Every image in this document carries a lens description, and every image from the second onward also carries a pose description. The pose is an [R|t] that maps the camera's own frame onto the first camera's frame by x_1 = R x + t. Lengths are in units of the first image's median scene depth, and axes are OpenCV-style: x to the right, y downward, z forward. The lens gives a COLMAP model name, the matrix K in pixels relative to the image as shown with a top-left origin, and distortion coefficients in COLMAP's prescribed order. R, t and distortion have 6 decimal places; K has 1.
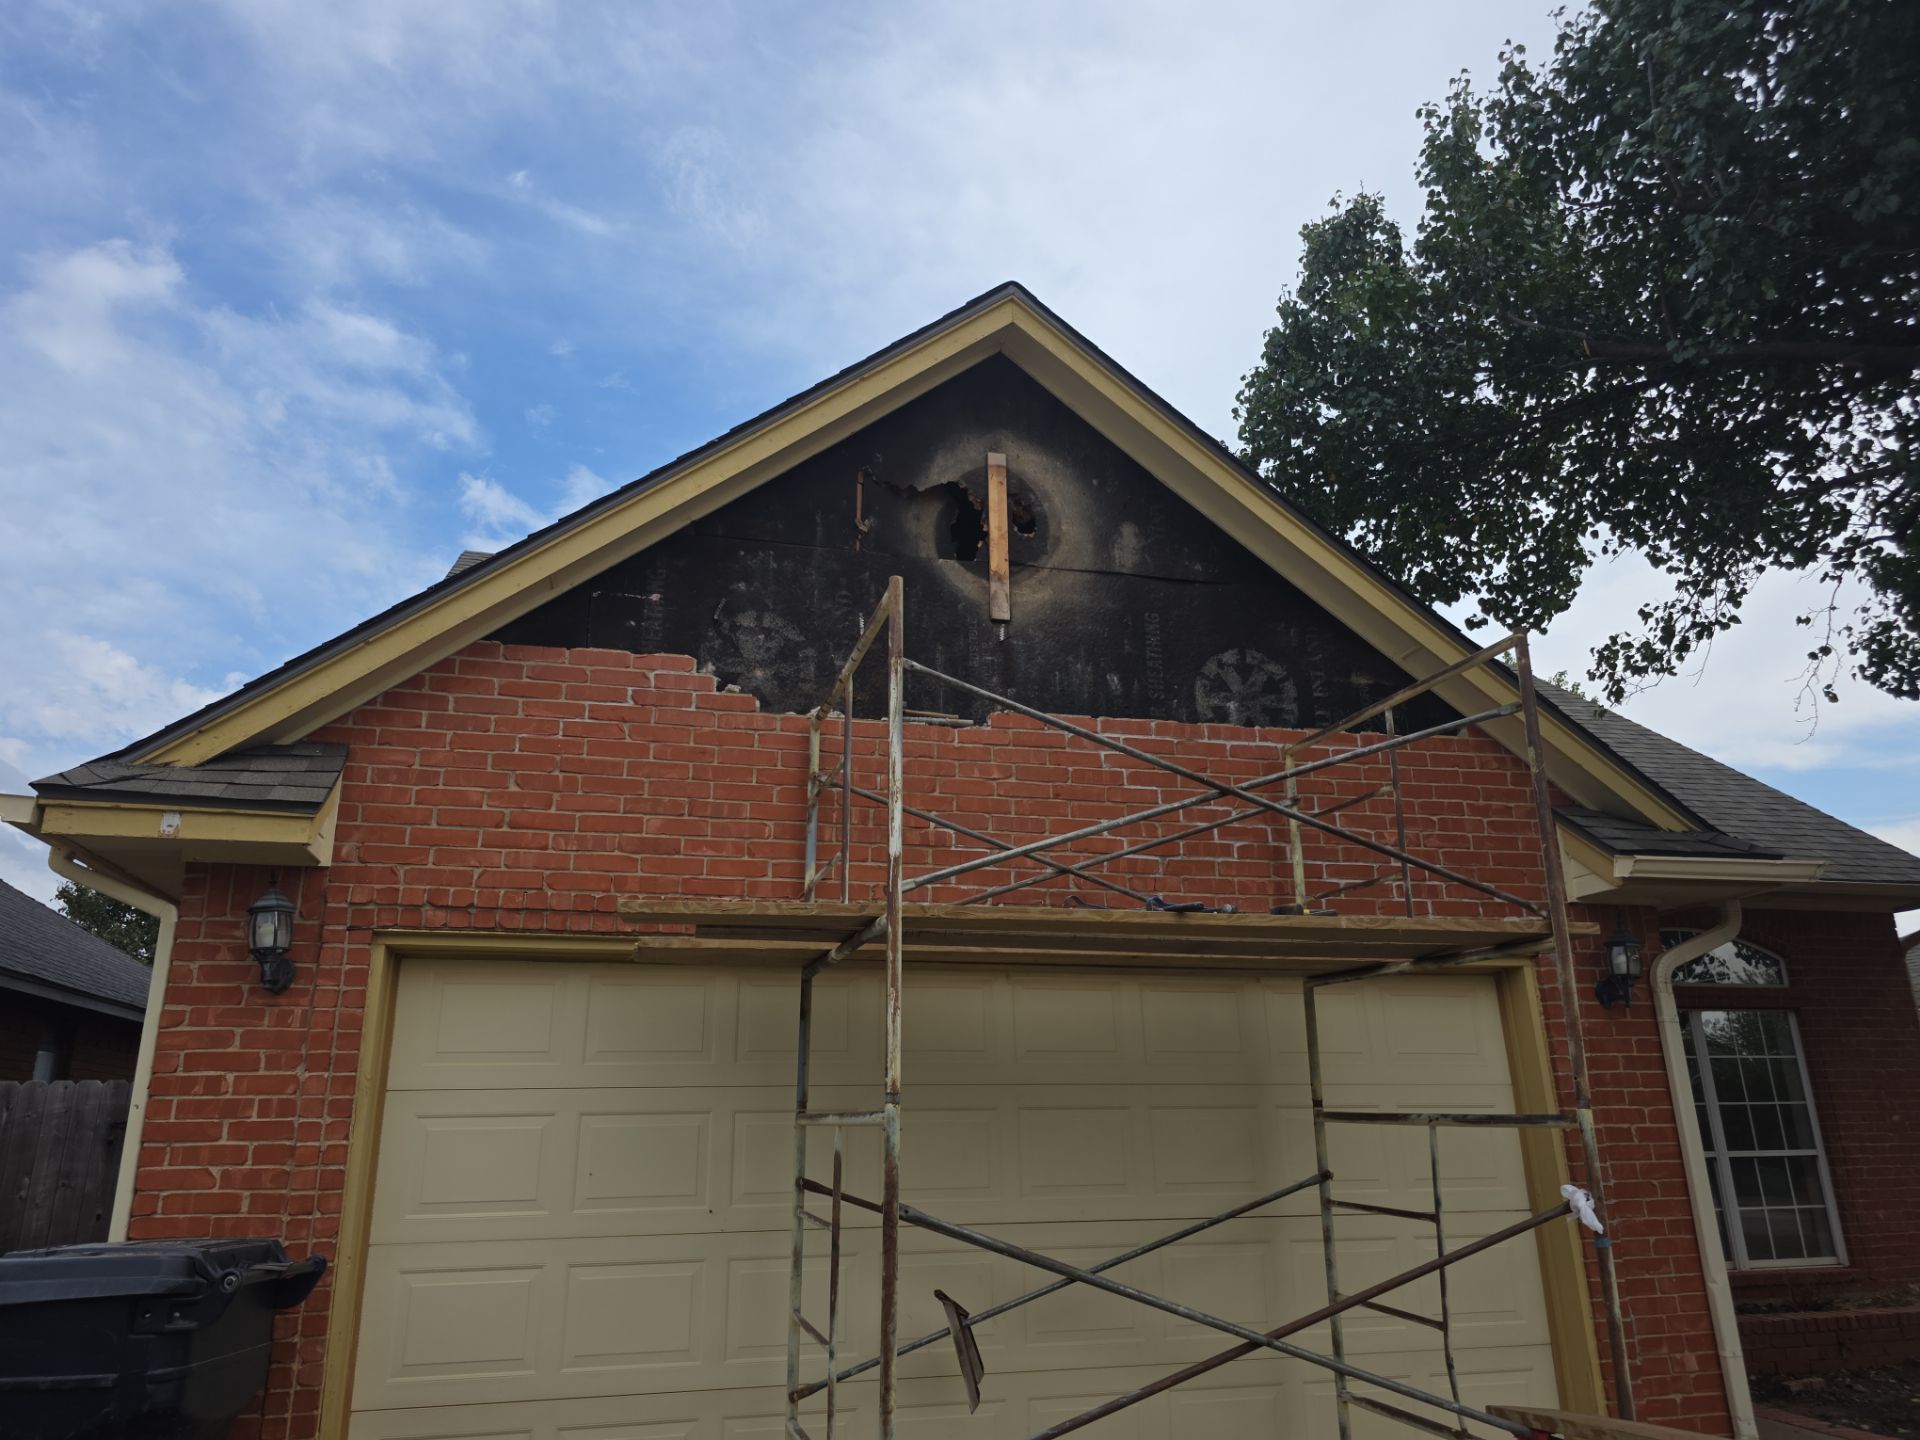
lens RADIAL K [[1296.4, 0, 962.9], [0, 1296.4, 723.8], [0, 0, 1]] dist [0.073421, -0.070830]
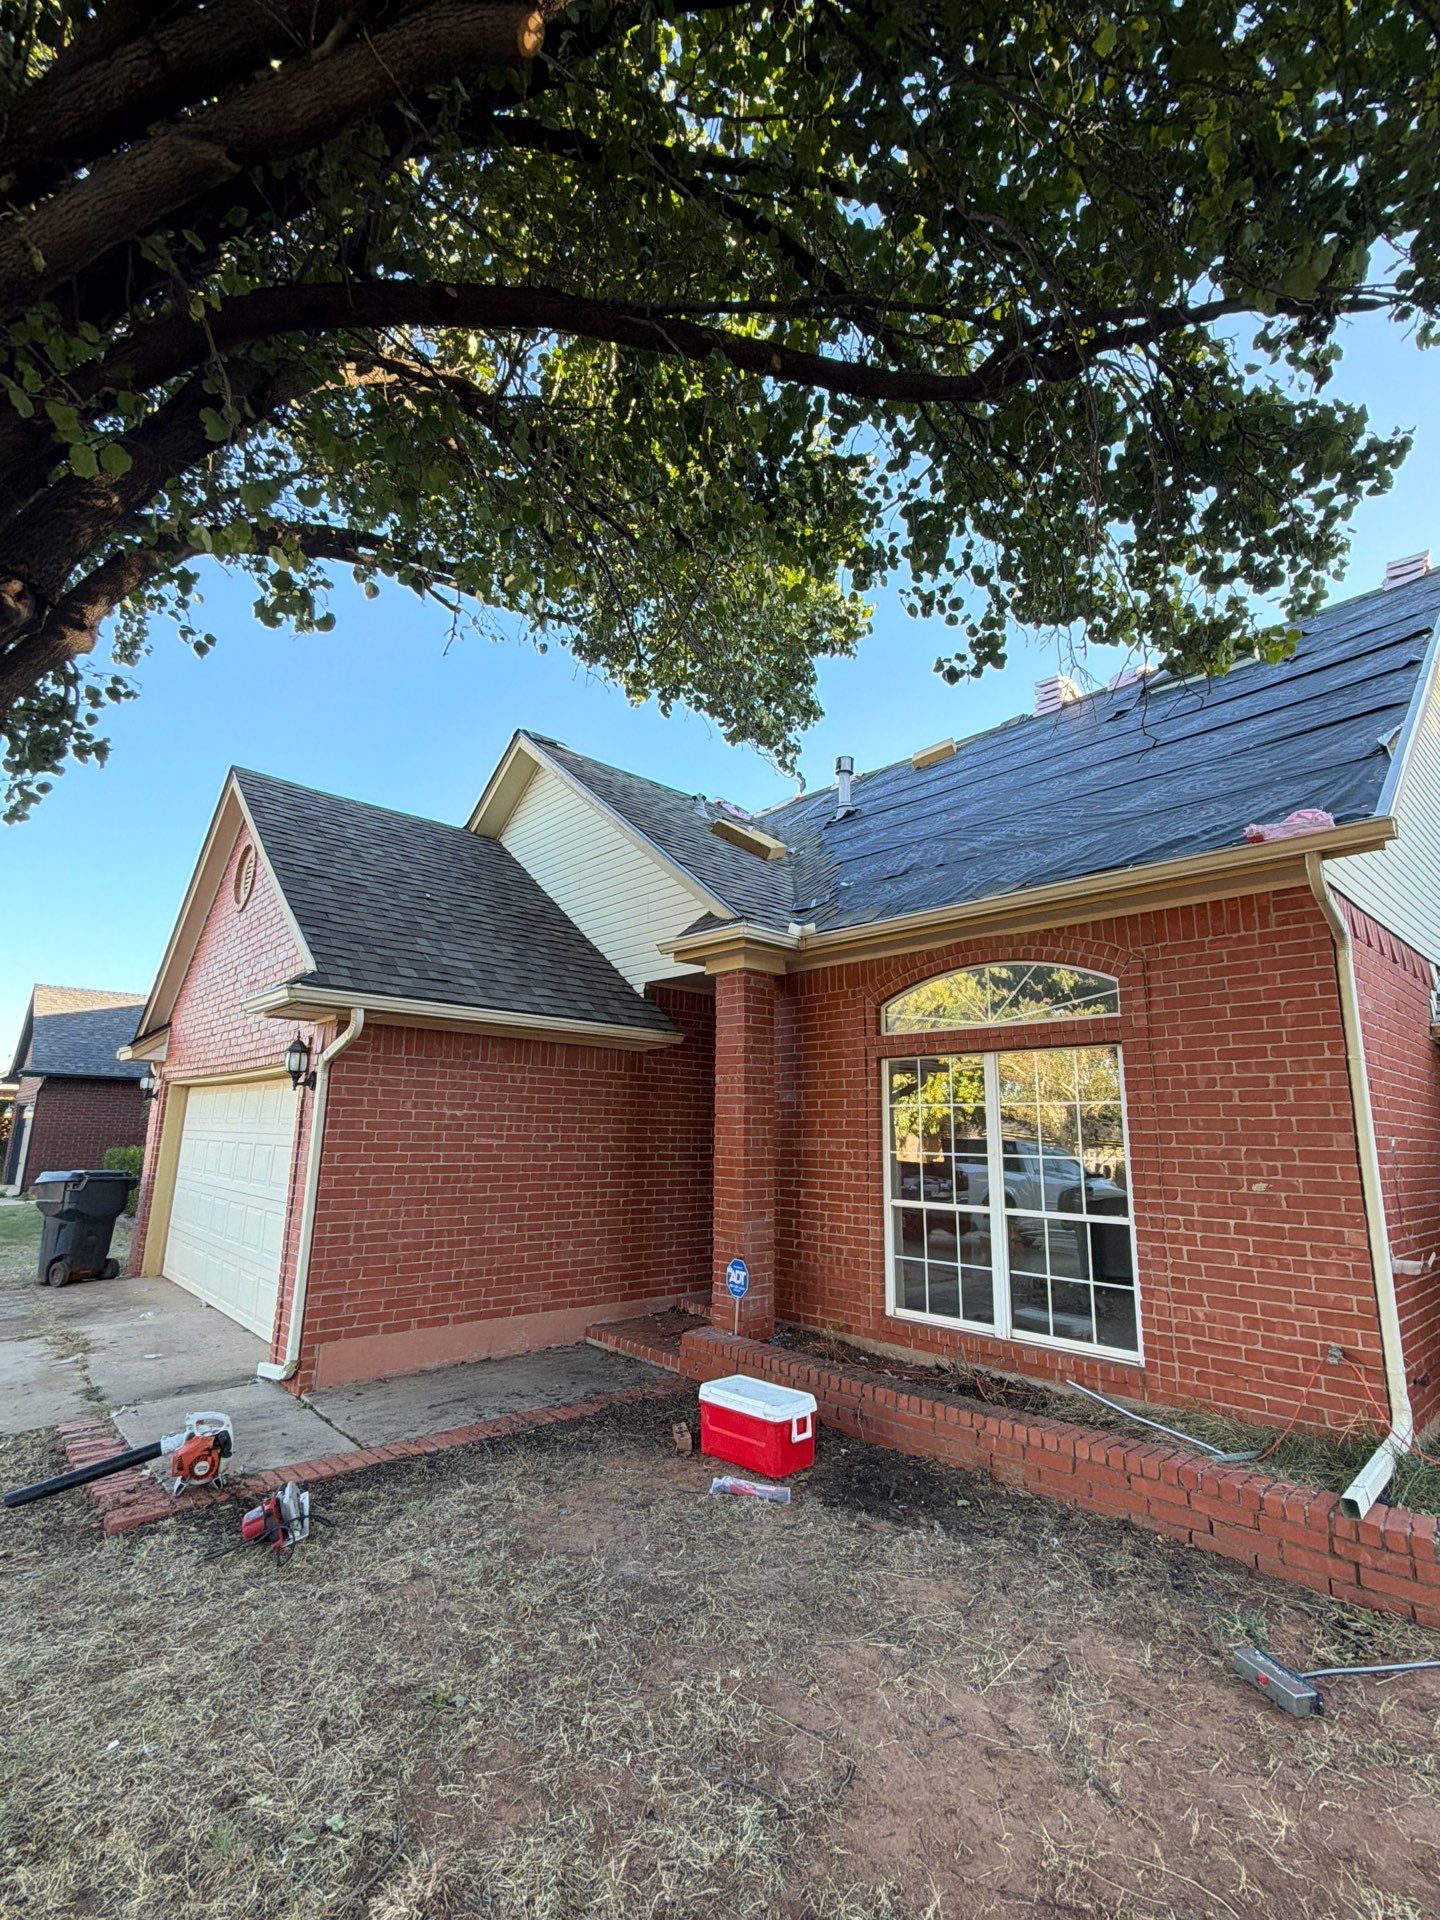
lens RADIAL K [[847.7, 0, 729.6], [0, 847.7, 954.2], [0, 0, 1]] dist [-0.020138, -0.000139]
pose [[0.475317, -0.157894, -0.865531, 1.646530], [0.239815, 0.969765, -0.045211, 0.224773], [0.846500, -0.186078, 0.498811, 0.958962]]
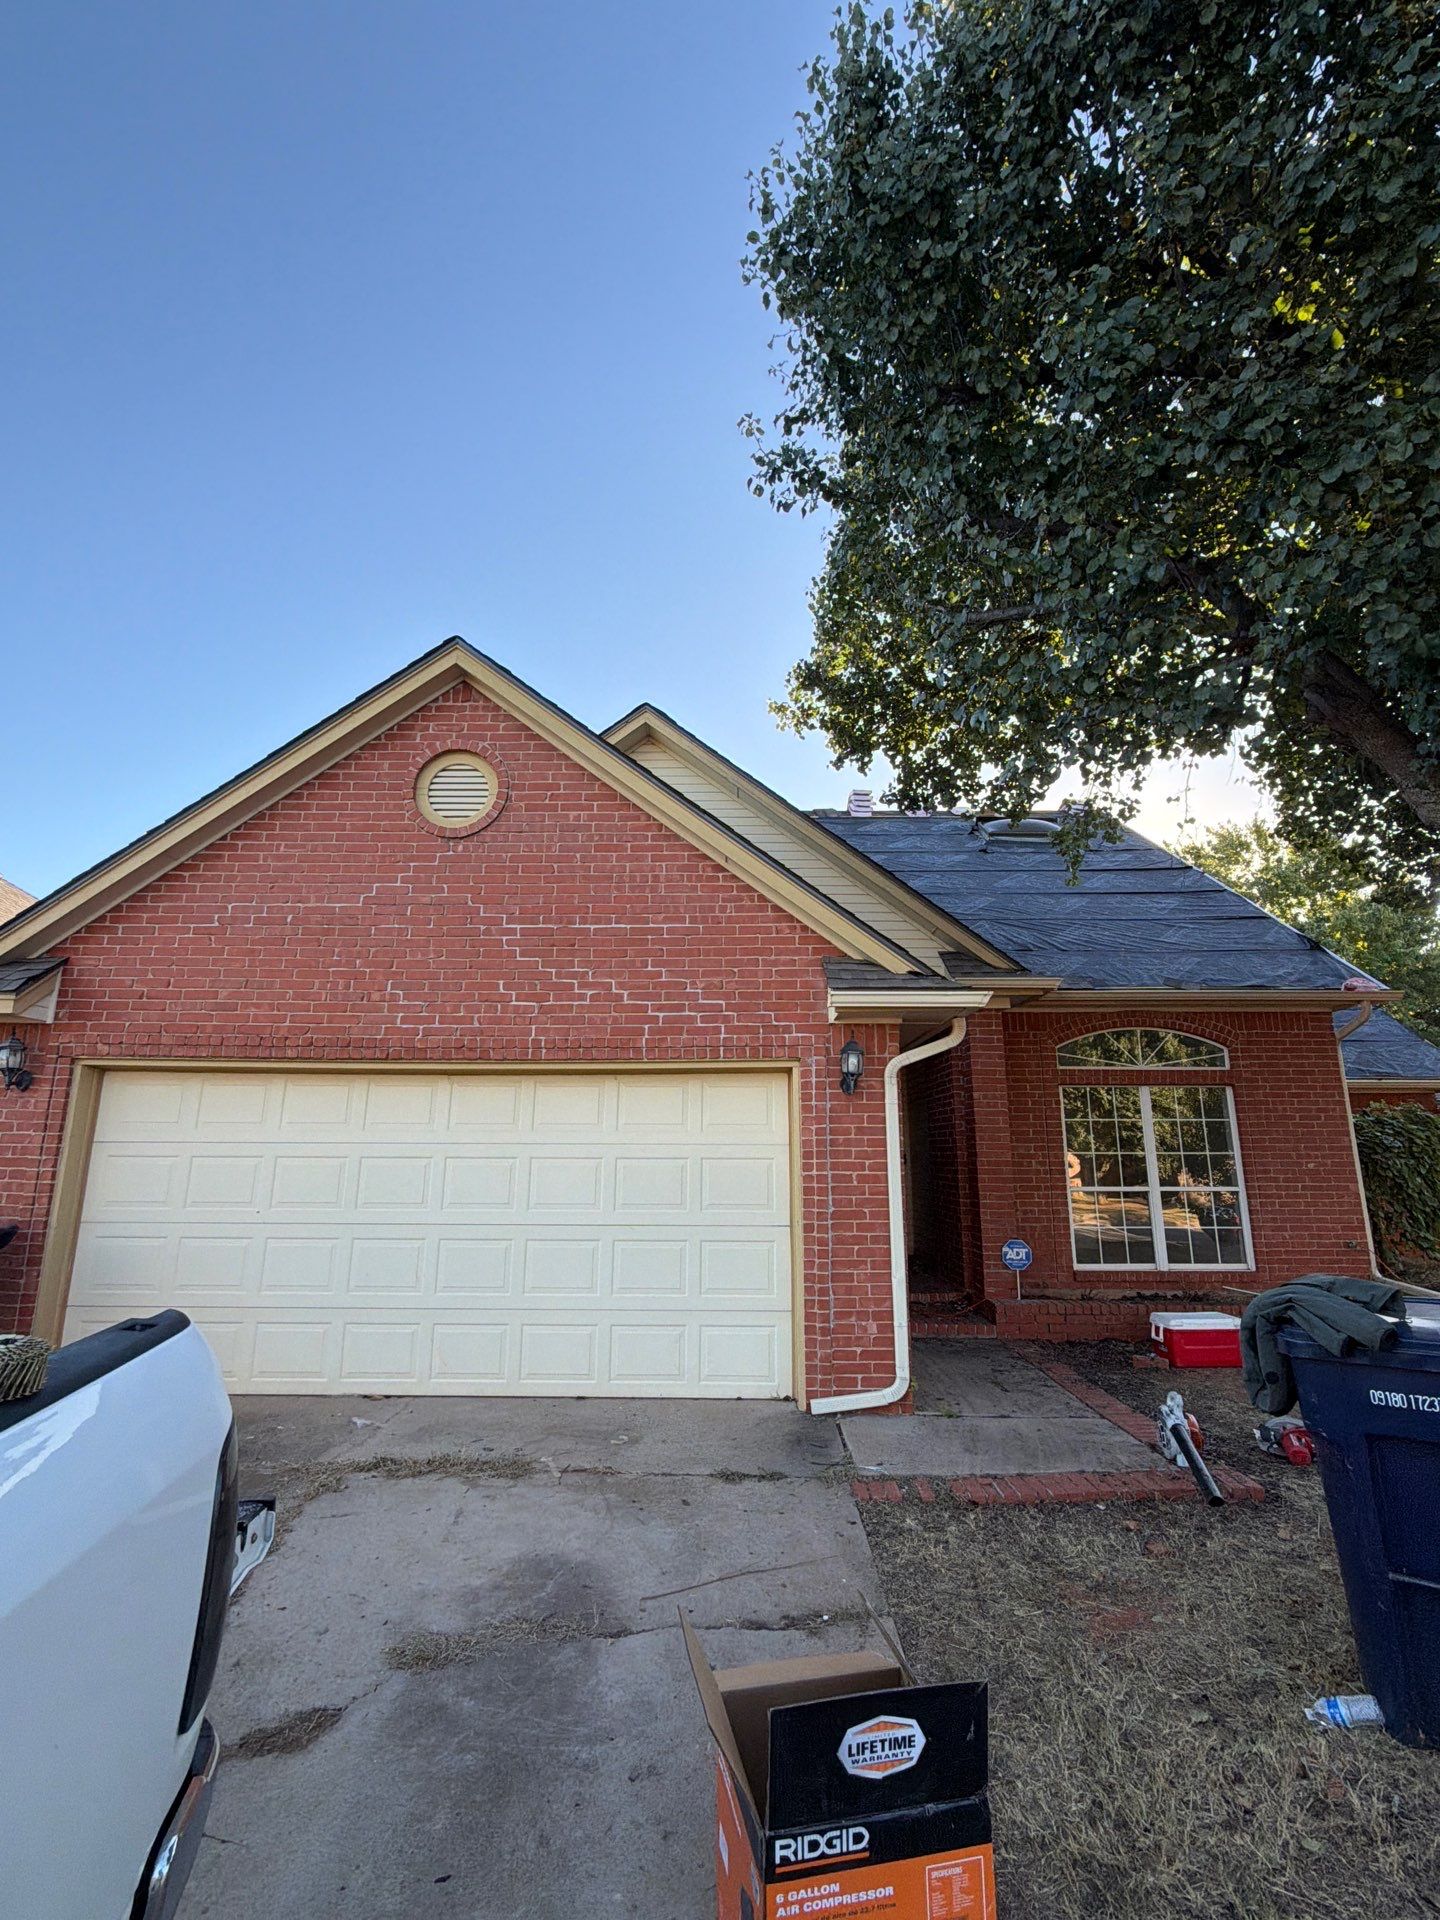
lens RADIAL K [[870.0, 0, 716.8], [0, 870.0, 966.4], [0, 0, 1]] dist [0.000005, -0.000348]
pose [[0.968408, -0.036345, -0.246709, 0.587489], [0.057976, 0.995027, 0.080990, -0.013025], [0.242538, -0.092734, 0.965699, 0.040688]]
